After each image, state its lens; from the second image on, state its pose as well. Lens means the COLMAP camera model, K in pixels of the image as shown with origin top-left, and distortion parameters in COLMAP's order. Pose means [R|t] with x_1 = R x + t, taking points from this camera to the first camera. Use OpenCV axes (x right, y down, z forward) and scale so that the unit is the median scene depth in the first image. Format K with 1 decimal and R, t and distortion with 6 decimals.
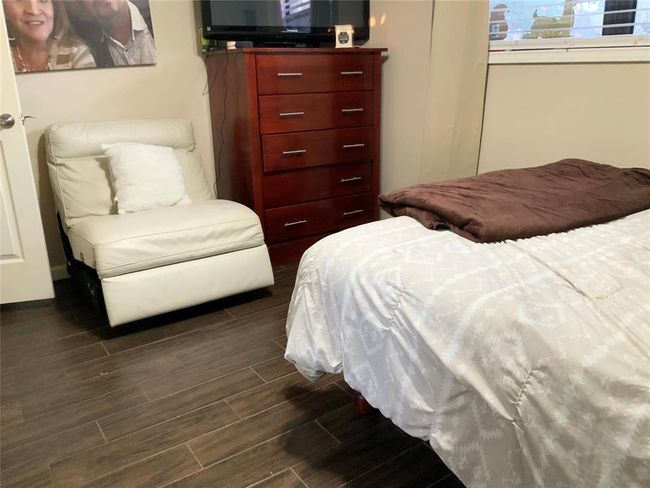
lens RADIAL K [[550.2, 0, 323.8], [0, 550.2, 243.5], [0, 0, 1]] dist [0.056269, -0.094724]
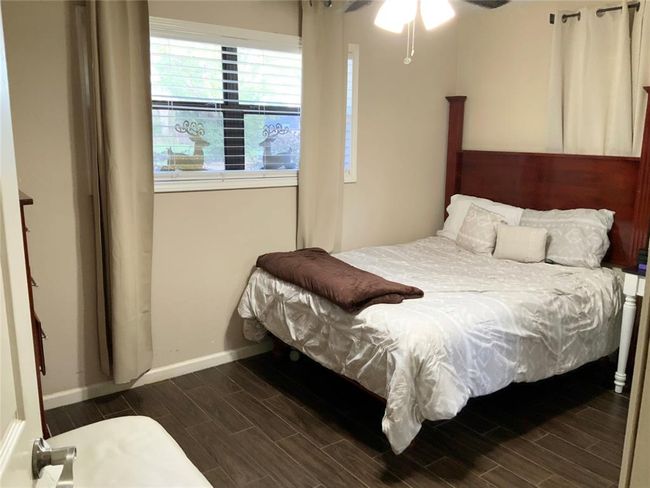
lens RADIAL K [[550.2, 0, 322.9], [0, 550.2, 245.5], [0, 0, 1]] dist [0.056269, -0.094724]
pose [[-0.052360, -0.163005, 0.985235, -1.458157], [0.287099, 0.942480, 0.171189, -0.569381], [-0.956469, 0.291823, -0.002549, 1.284789]]
